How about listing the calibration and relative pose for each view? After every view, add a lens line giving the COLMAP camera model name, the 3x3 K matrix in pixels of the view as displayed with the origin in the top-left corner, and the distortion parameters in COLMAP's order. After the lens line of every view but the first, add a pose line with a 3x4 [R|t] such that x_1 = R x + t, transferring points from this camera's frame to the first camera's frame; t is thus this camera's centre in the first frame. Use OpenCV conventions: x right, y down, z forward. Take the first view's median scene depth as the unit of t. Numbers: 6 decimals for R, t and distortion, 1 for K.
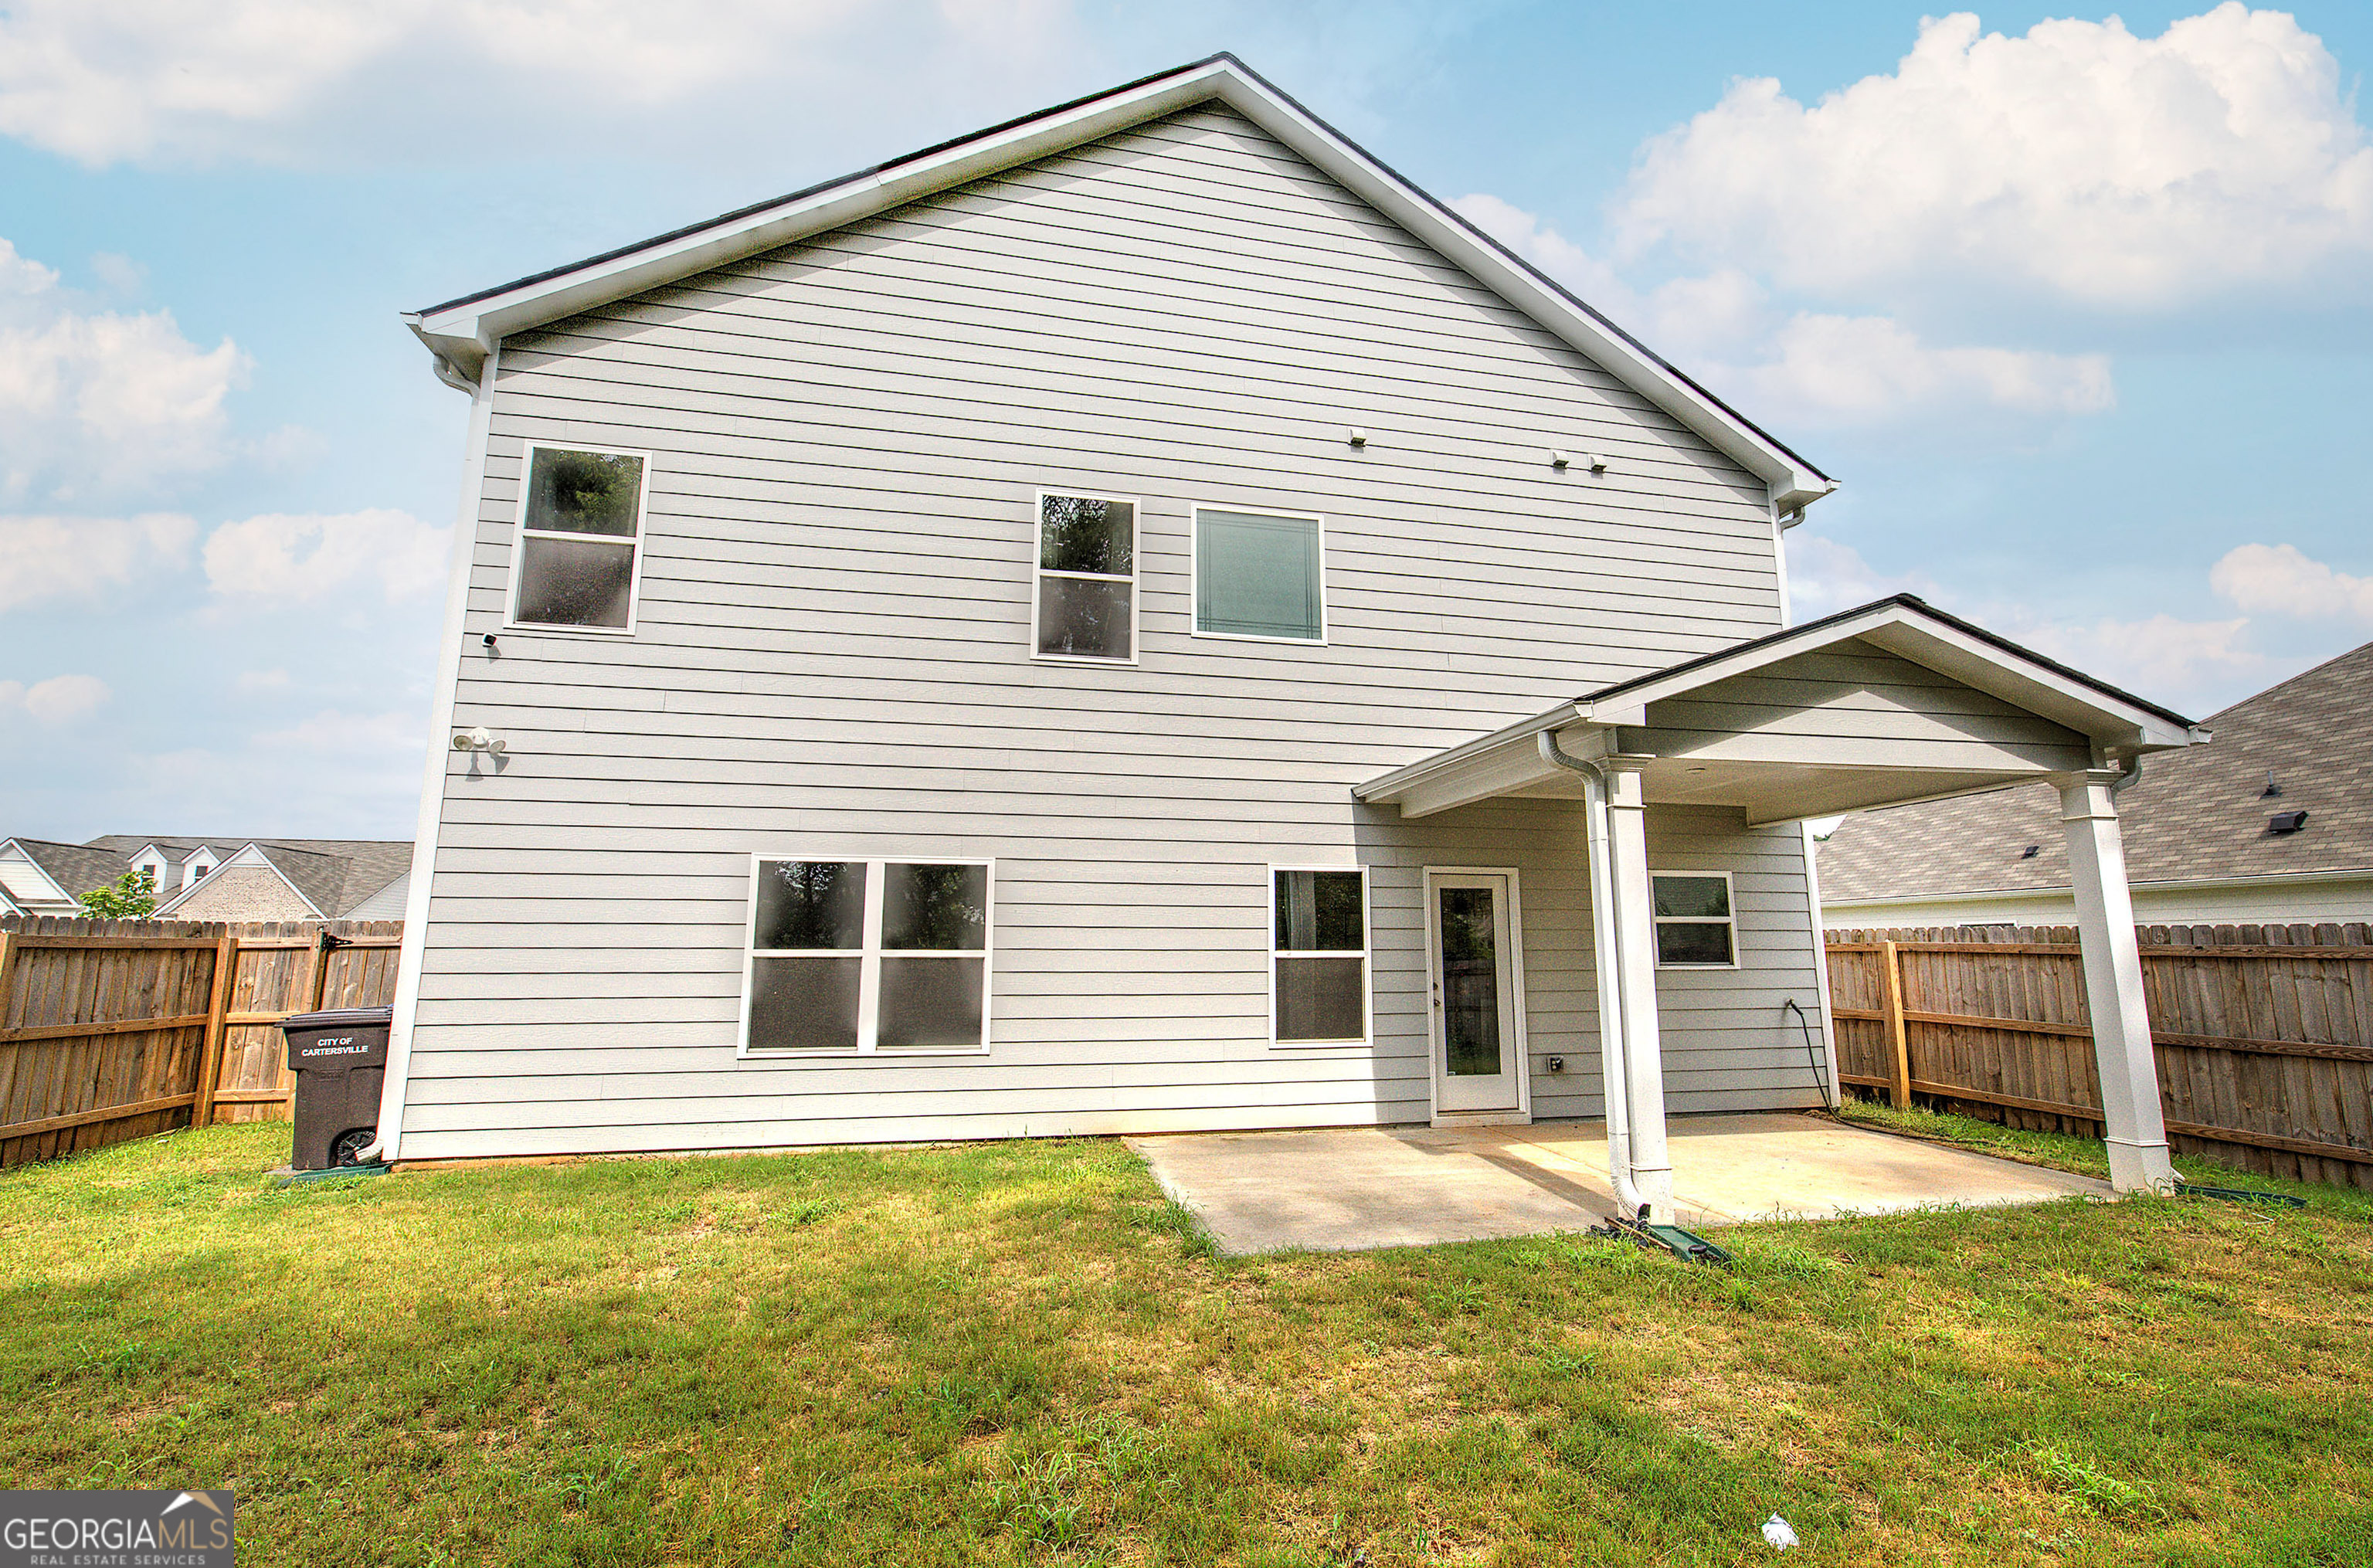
lens RADIAL K [[1011.0, 0, 1201.9], [0, 1011.0, 785.8], [0, 0, 1]] dist [-0.001938, 0.000425]
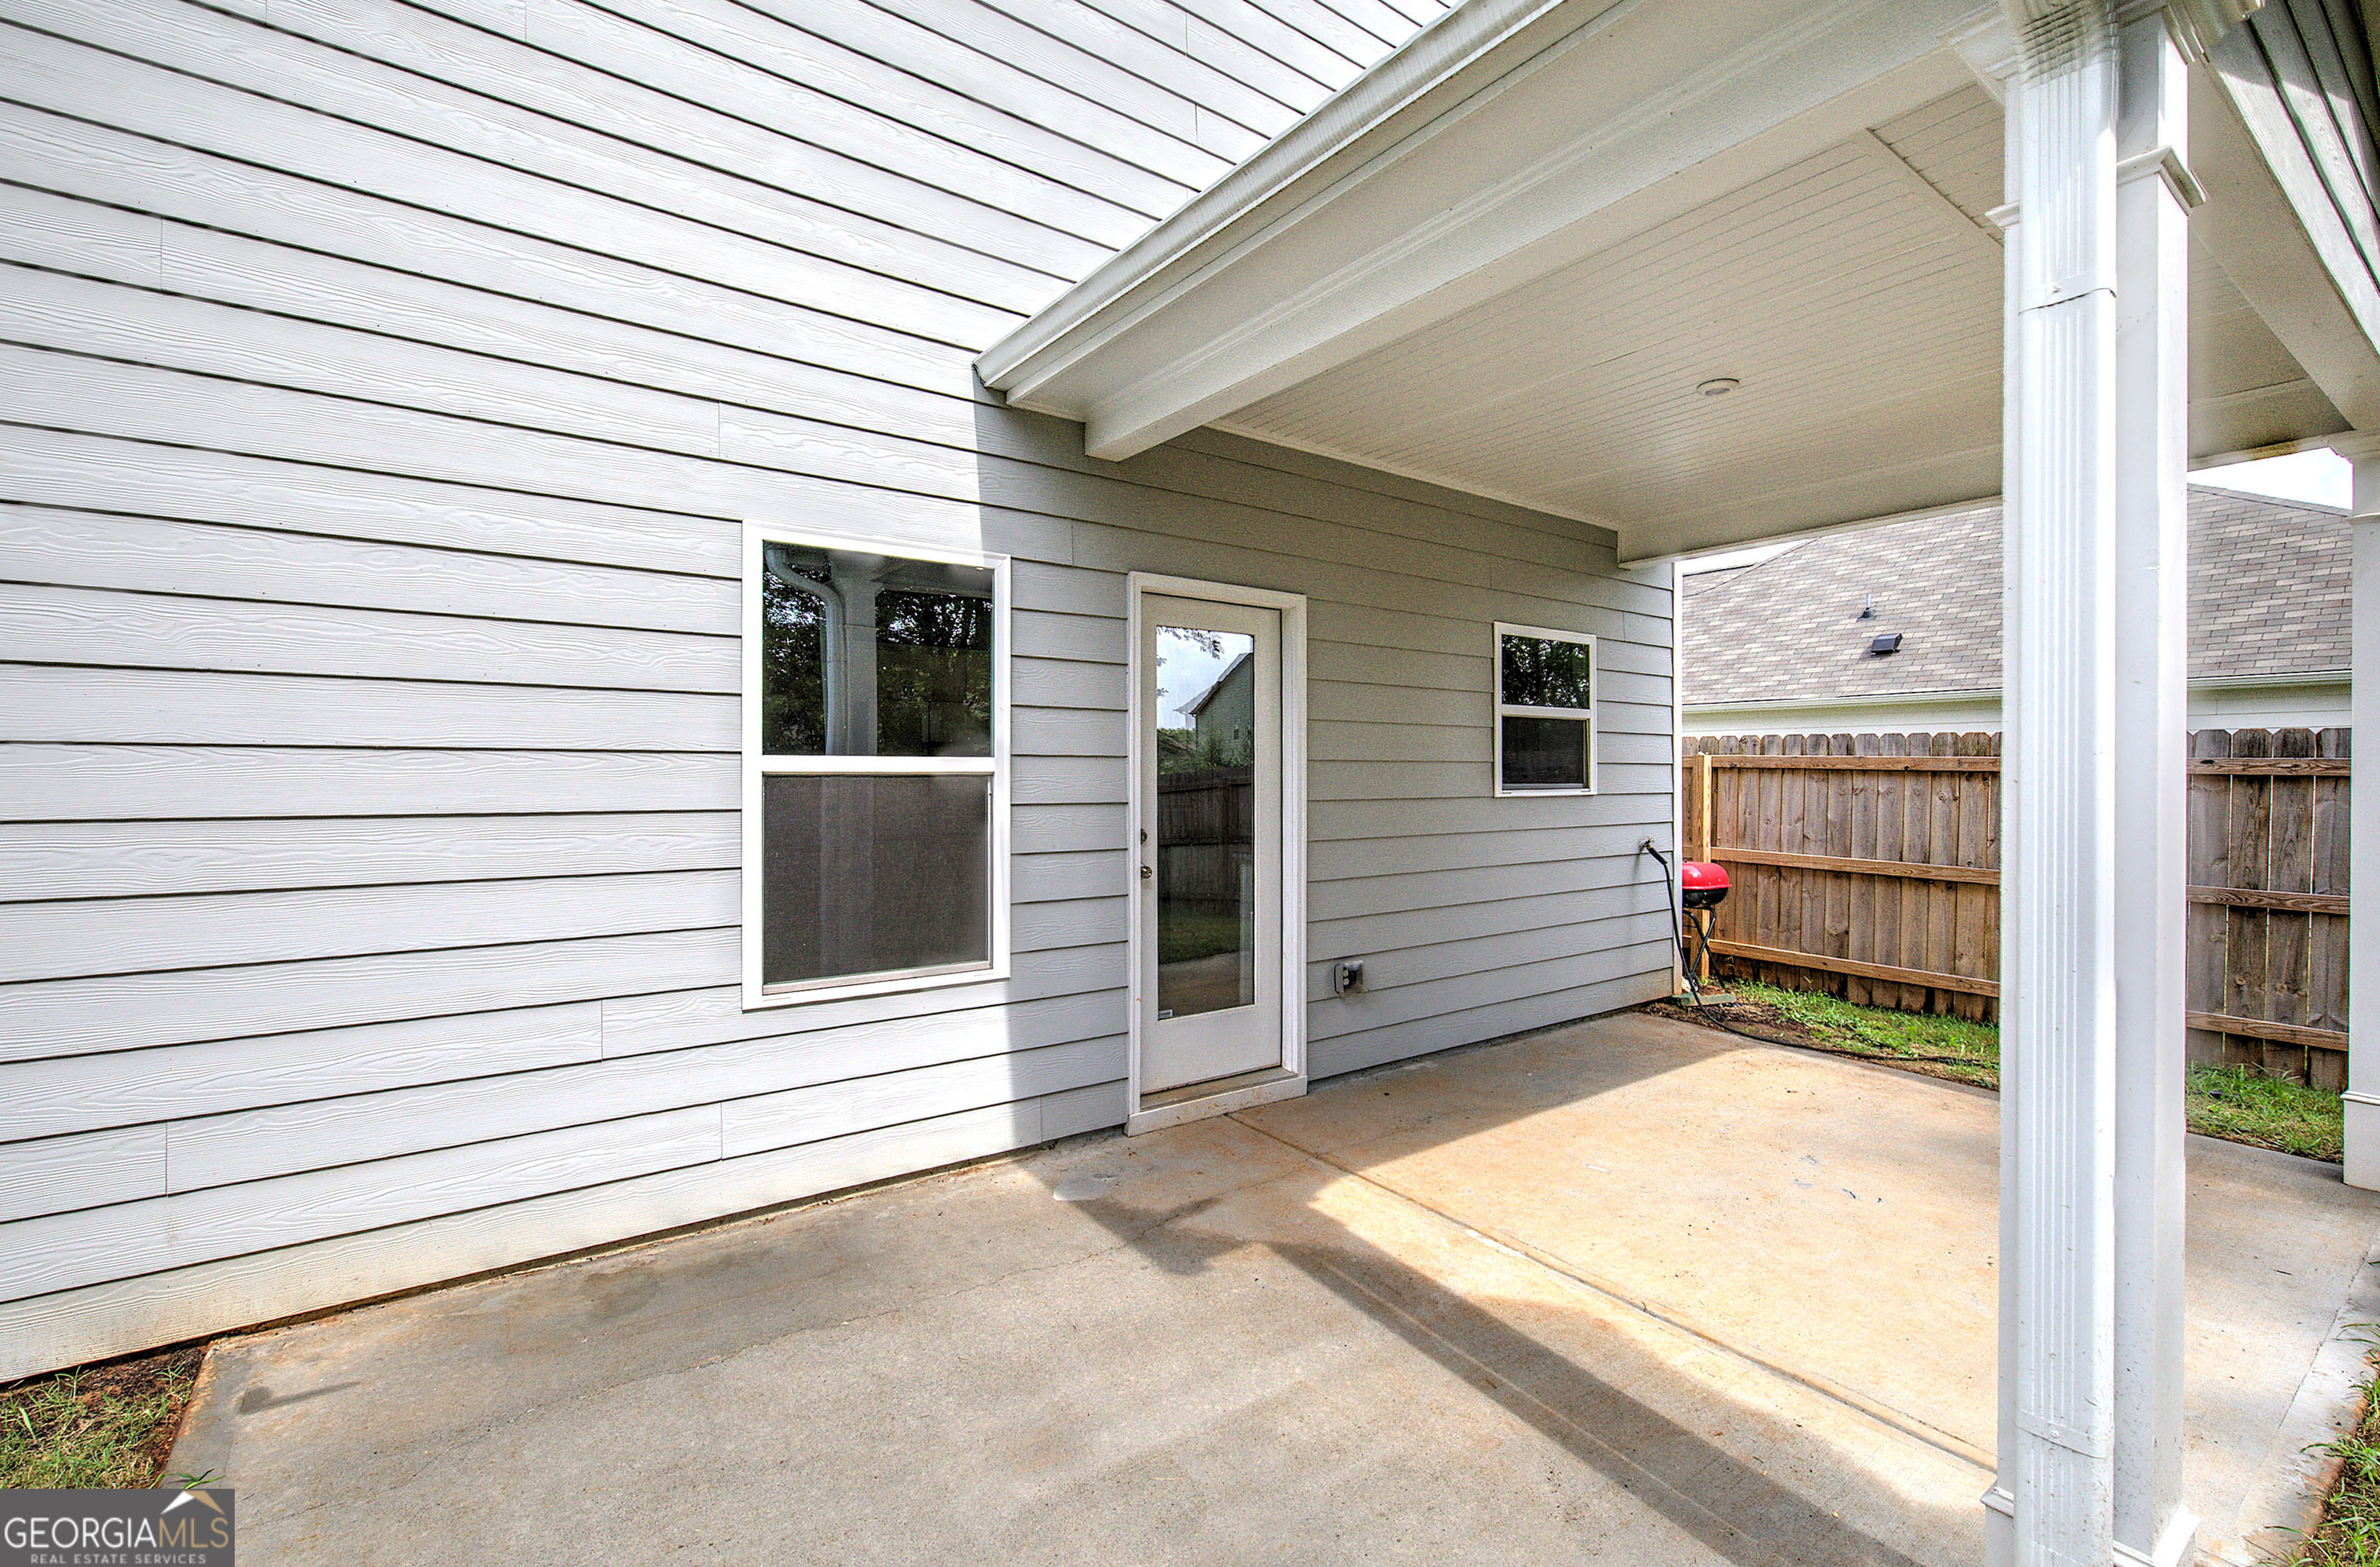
lens RADIAL K [[1014.2, 0, 1195.5], [0, 1014.2, 782.2], [0, 0, 1]] dist [-0.001938, 0.000425]
pose [[0.914419, -0.001127, 0.404767, 0.063748], [-0.069064, 0.984897, 0.158768, 0.097339], [-0.398832, -0.173135, 0.900531, 0.567756]]
